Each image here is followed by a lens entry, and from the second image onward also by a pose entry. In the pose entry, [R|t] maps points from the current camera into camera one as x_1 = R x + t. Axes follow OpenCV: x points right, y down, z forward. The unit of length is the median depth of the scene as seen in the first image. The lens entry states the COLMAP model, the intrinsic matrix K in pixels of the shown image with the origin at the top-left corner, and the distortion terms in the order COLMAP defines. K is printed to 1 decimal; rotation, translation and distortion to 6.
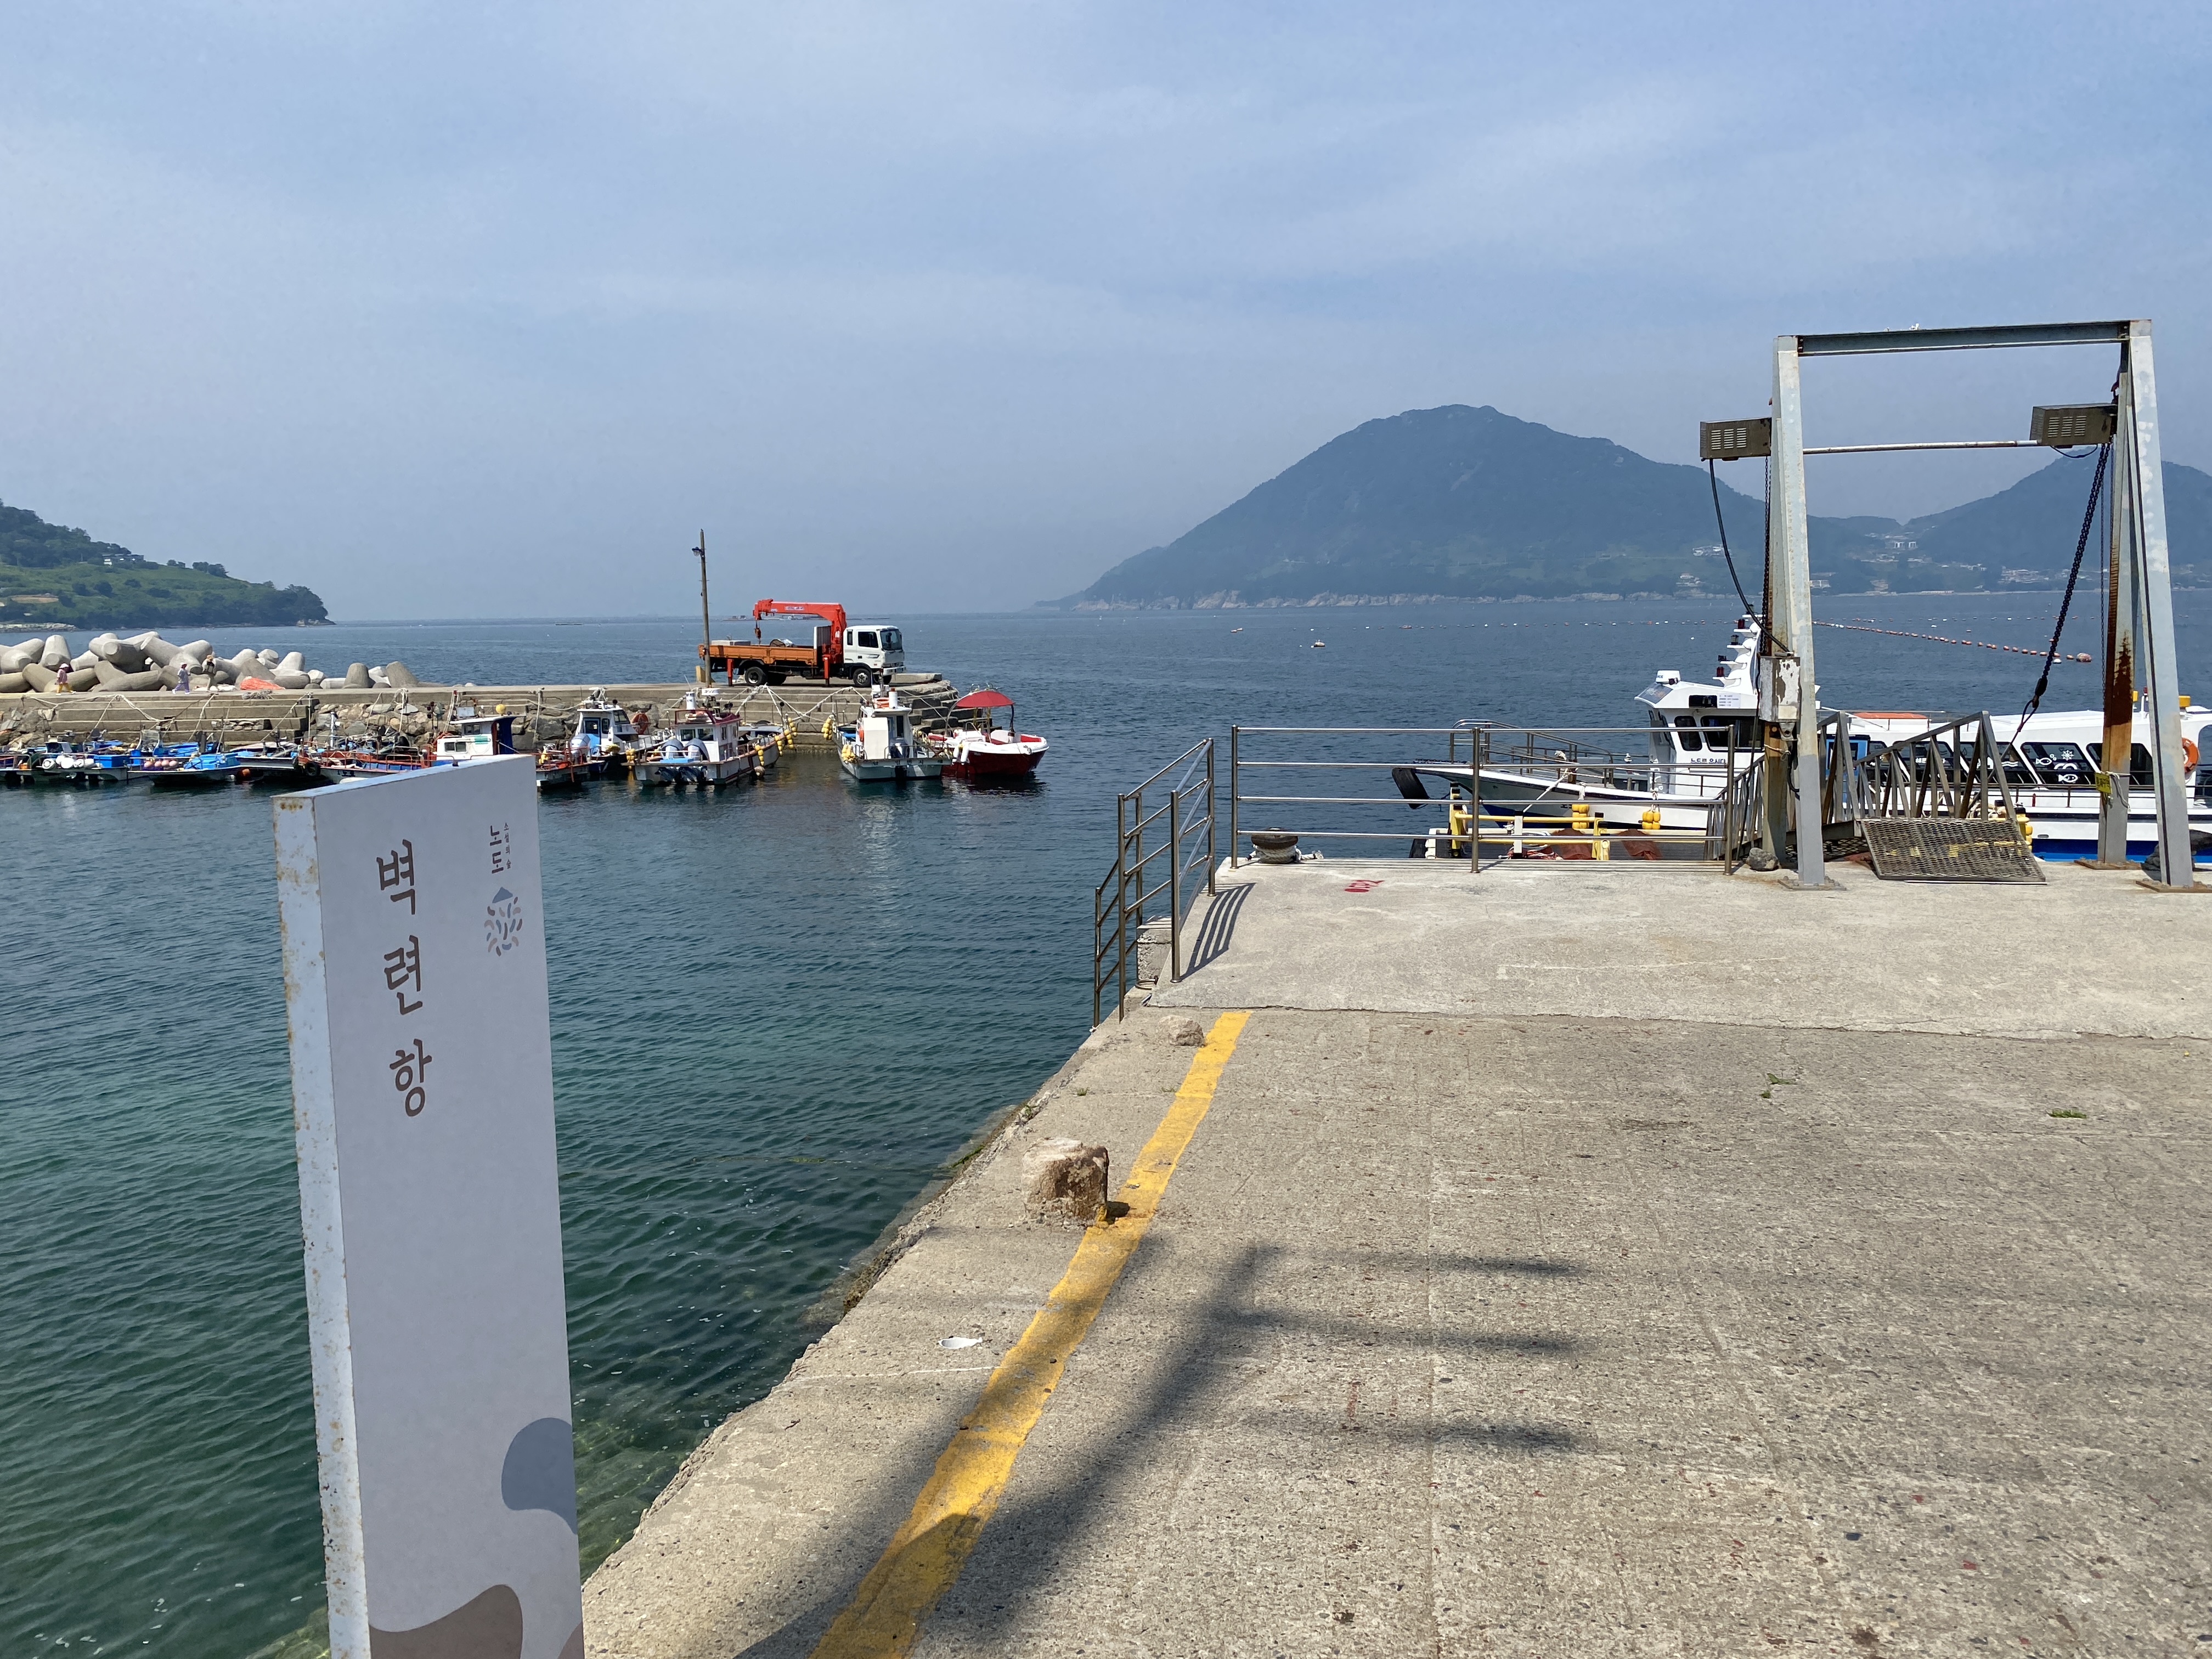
lens RADIAL K [[1691.2, 0, 1068.9], [0, 1691.2, 813.8], [0, 0, 1]] dist [0.027156, -0.024536]
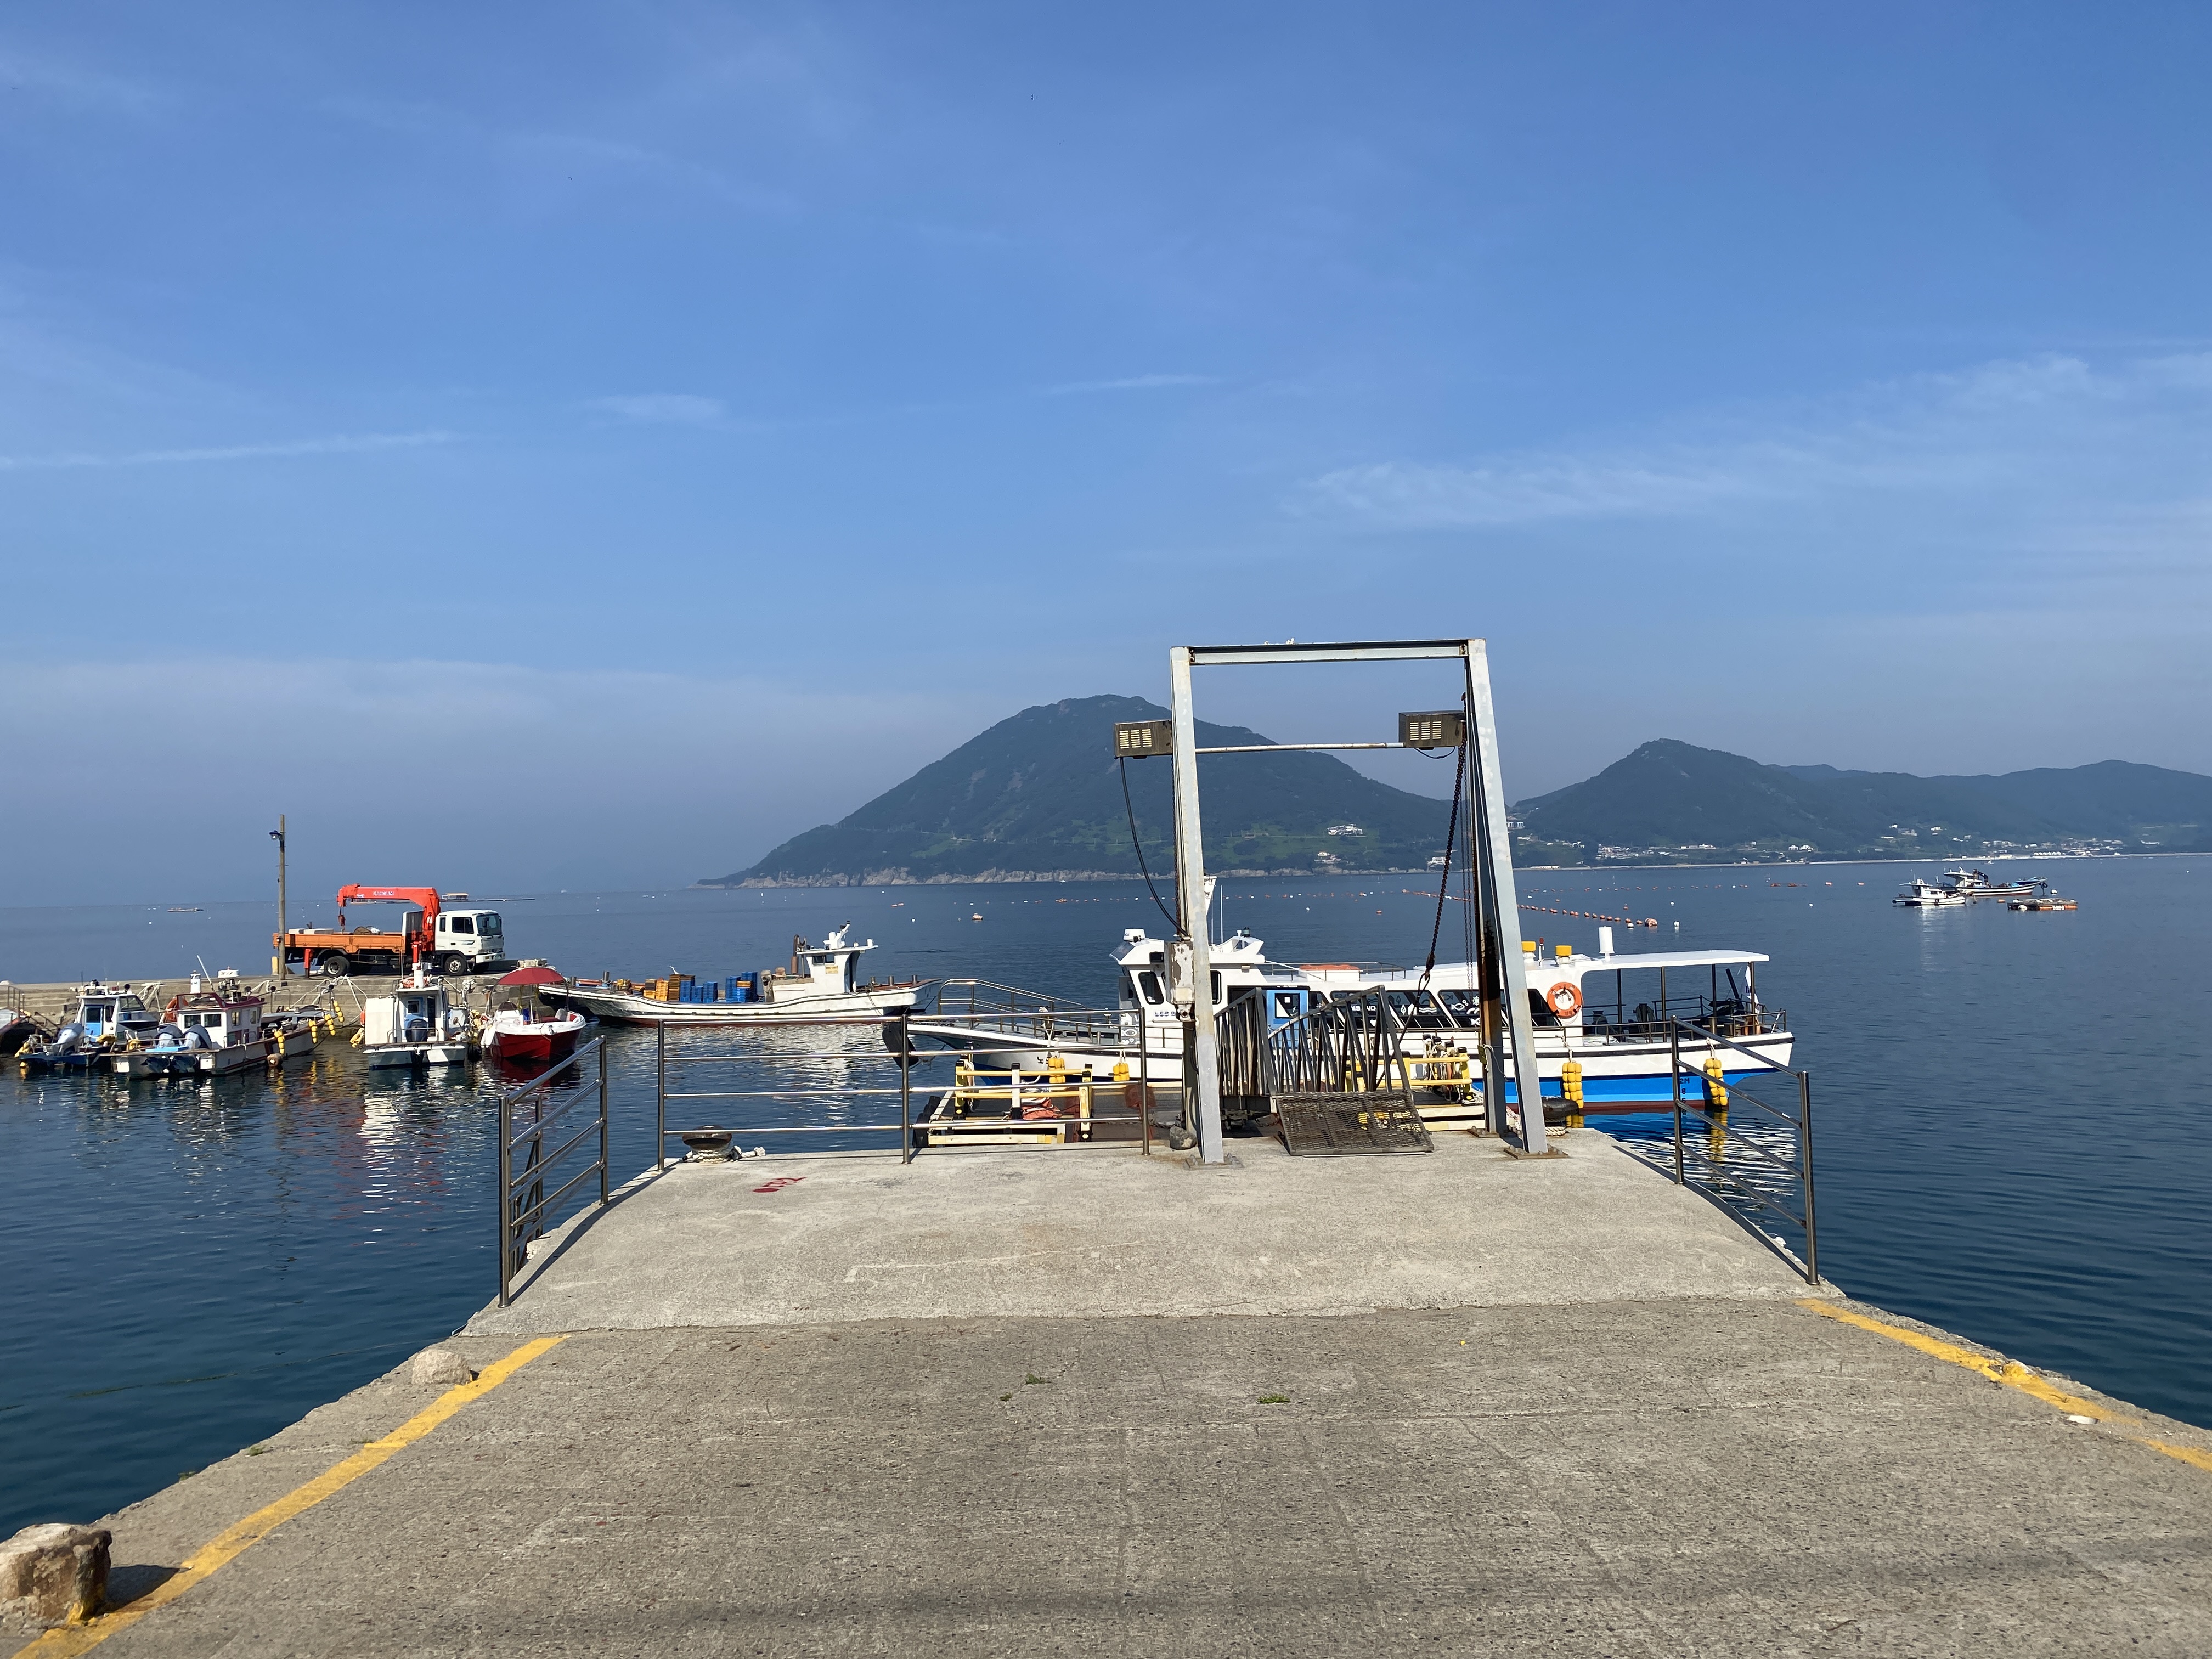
lens RADIAL K [[1691.2, 0, 1087.5], [0, 1691.2, 765.8], [0, 0, 1]] dist [0.027156, -0.024536]
pose [[0.979908, 0.006161, 0.199353, 0.200420], [0.031880, 0.981833, -0.187051, -0.006996], [-0.196883, 0.189649, 0.961910, -0.020874]]
